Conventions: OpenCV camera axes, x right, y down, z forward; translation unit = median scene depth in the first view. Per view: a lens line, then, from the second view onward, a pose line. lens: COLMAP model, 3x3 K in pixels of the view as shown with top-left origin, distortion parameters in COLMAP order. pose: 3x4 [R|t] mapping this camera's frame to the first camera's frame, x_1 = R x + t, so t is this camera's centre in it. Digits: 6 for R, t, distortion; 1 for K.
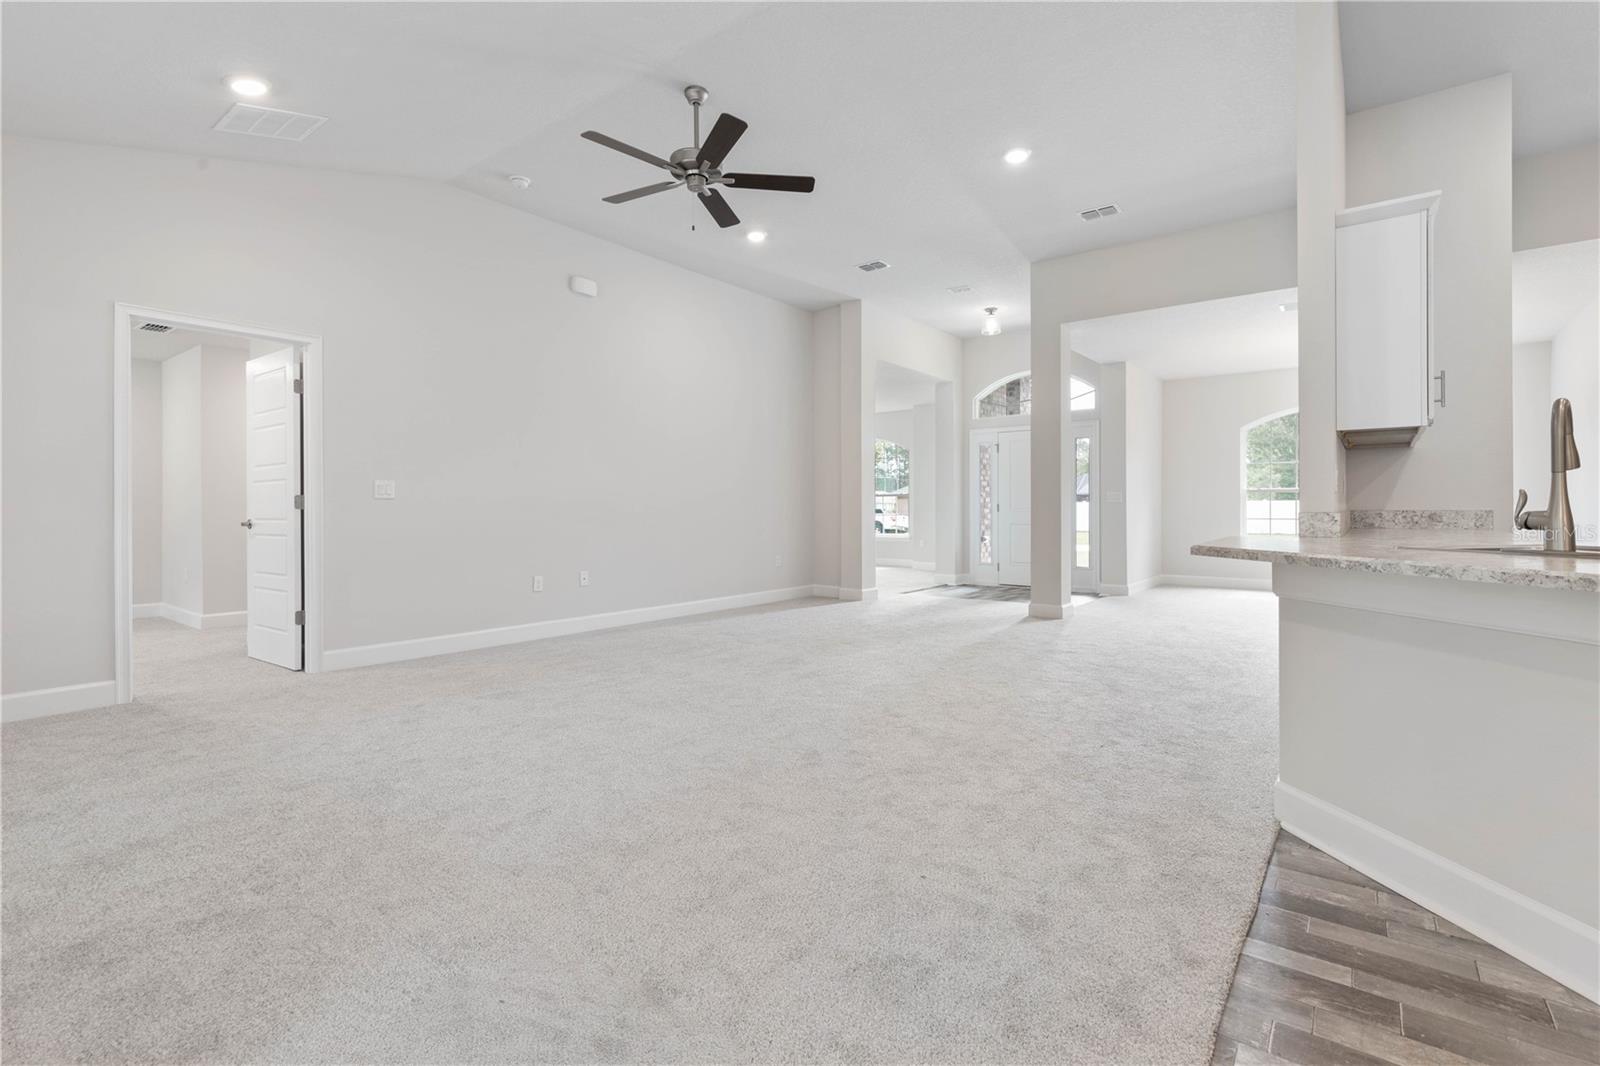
lens RADIAL K [[732.3, 0, 821.2], [0, 732.3, 508.8], [0, 0, 1]] dist [0.001002, 0.000062]
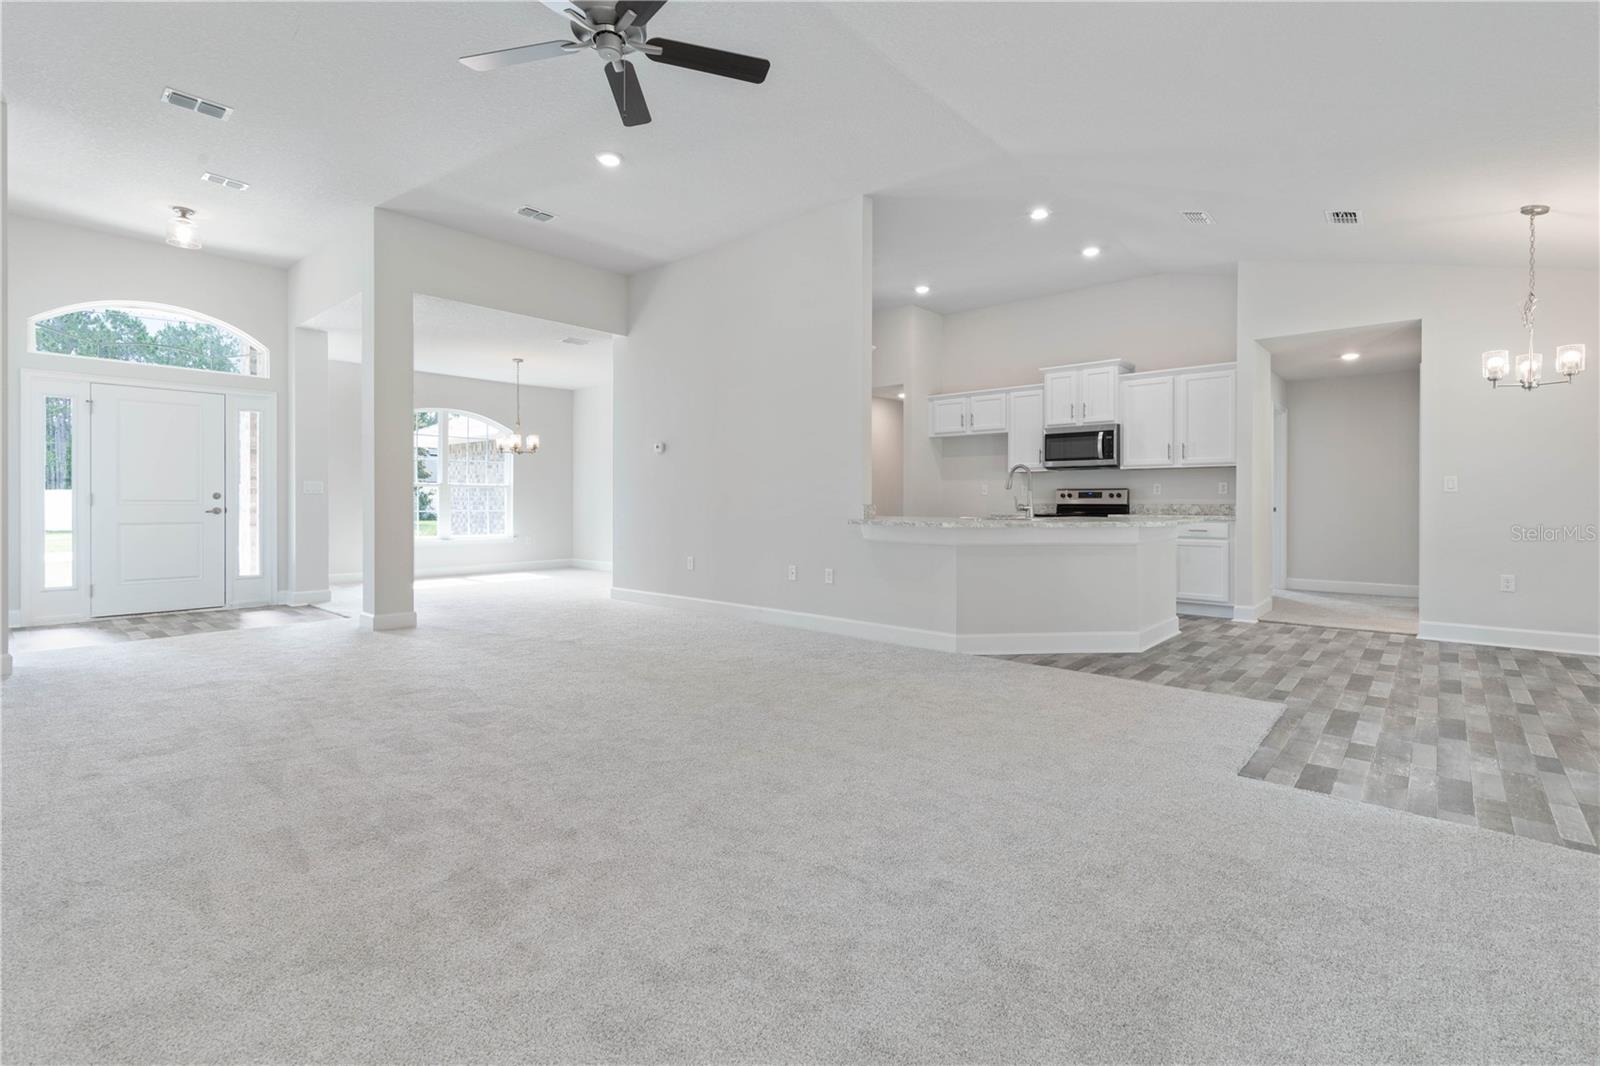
lens RADIAL K [[732.3, 0, 821.2], [0, 732.3, 508.8], [0, 0, 1]] dist [0.001002, 0.000062]
pose [[0.062773, -0.006177, 0.998009, -0.431276], [-0.006664, 0.999956, 0.006608, -0.001288], [-0.998006, -0.007066, 0.062729, 0.372681]]
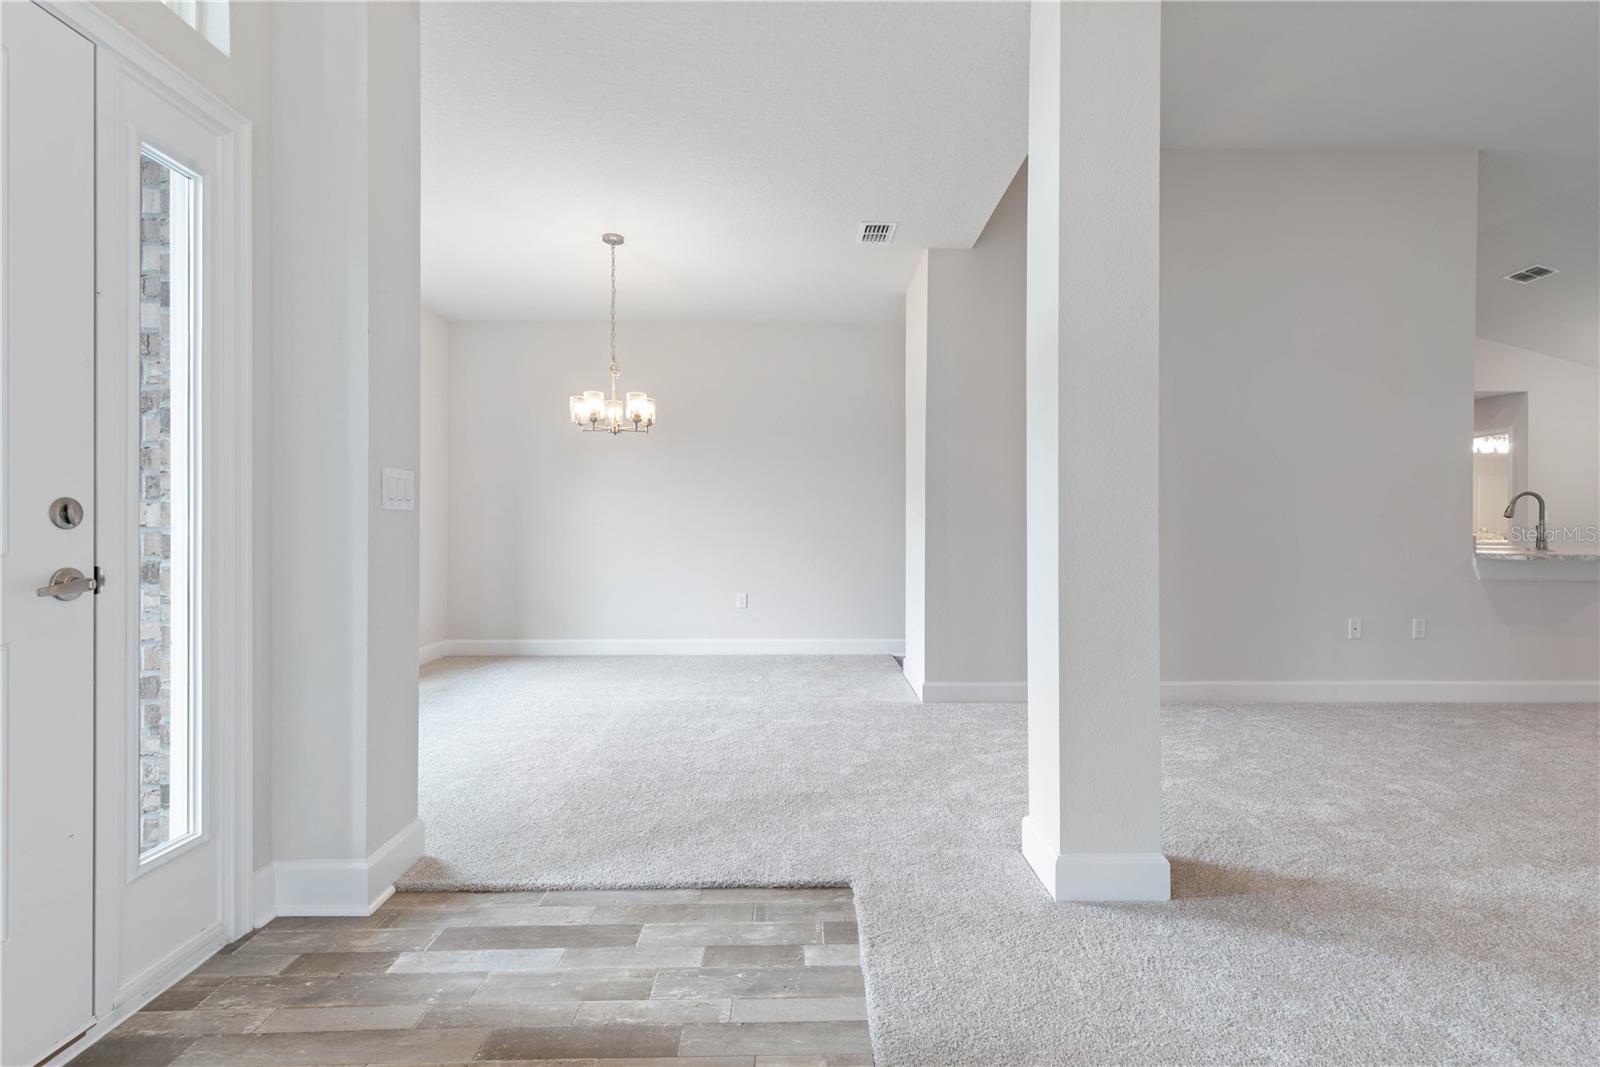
lens RADIAL K [[734.5, 0, 800.4], [0, 734.5, 529.6], [0, 0, 1]] dist [-0.000696, -0.000374]
pose [[-0.576779, 0.005300, 0.816883, 0.123205], [-0.001715, 0.999969, -0.007699, -0.000663], [-0.816899, -0.005842, -0.576752, 1.079973]]
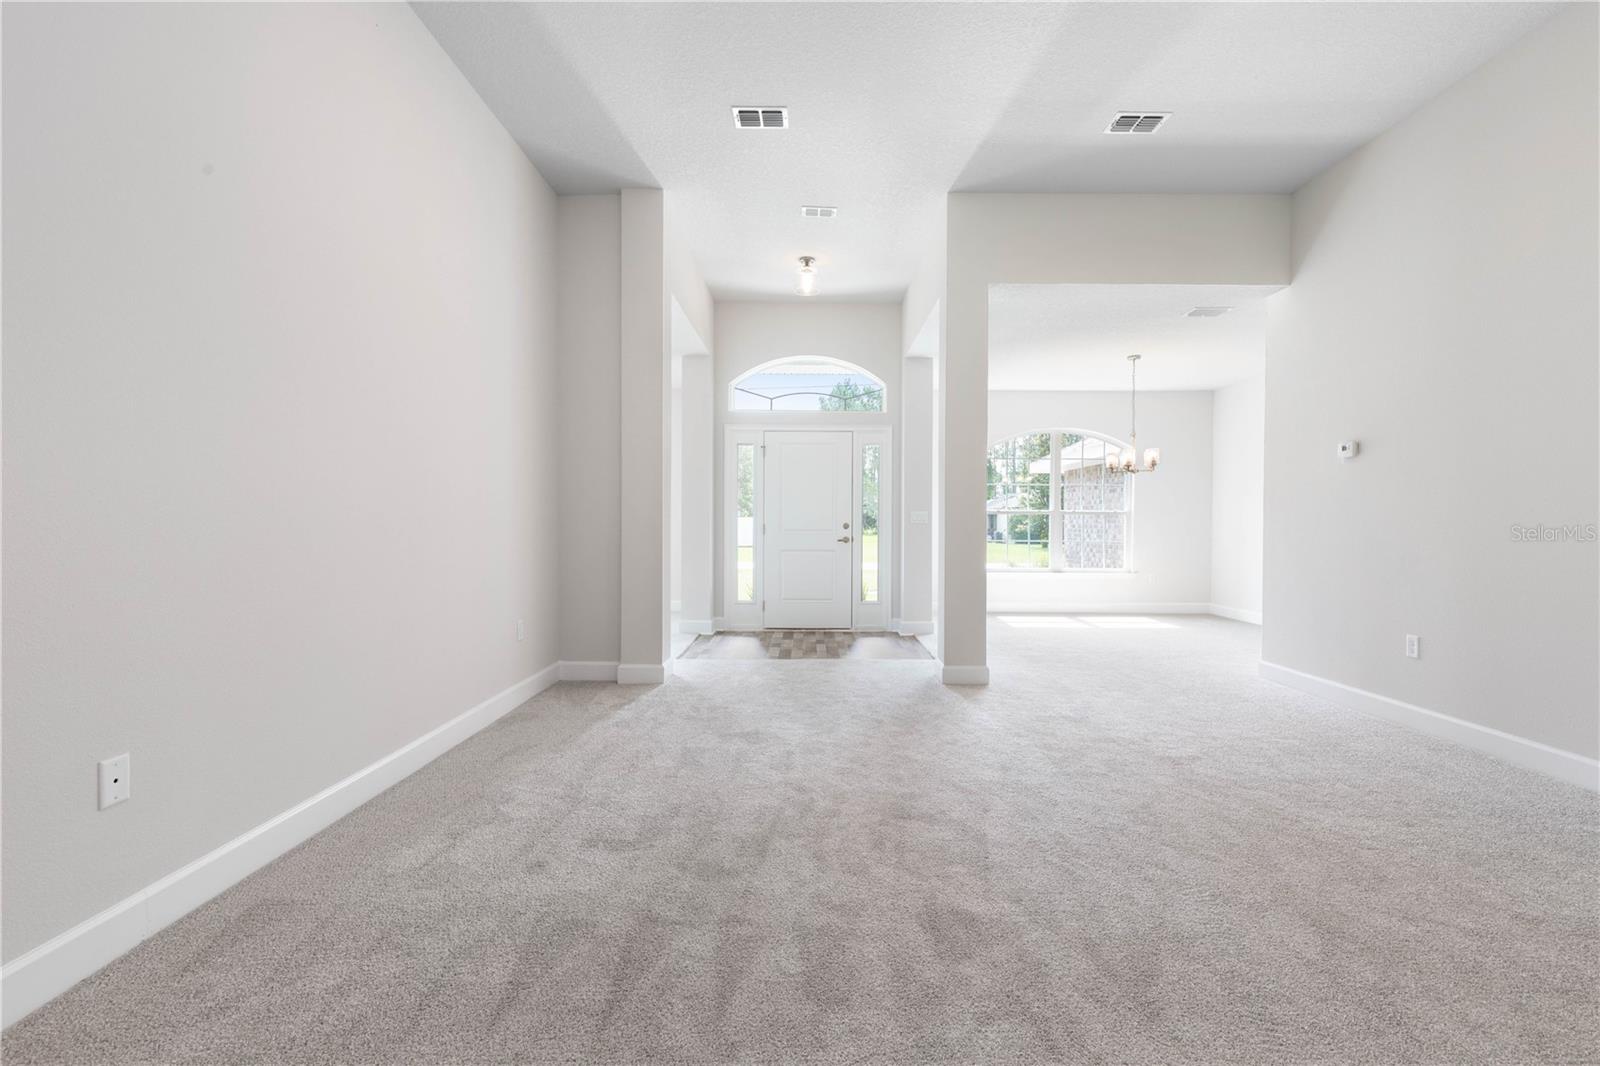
lens RADIAL K [[715.6, 0, 813.6], [0, 715.6, 531.5], [0, 0, 1]] dist [0.011872, 0.000035]
pose [[0.792474, -0.000982, 0.609905, -0.206580], [-0.007372, 0.999910, 0.011188, -0.008651], [-0.609861, -0.013363, 0.792395, 0.439960]]
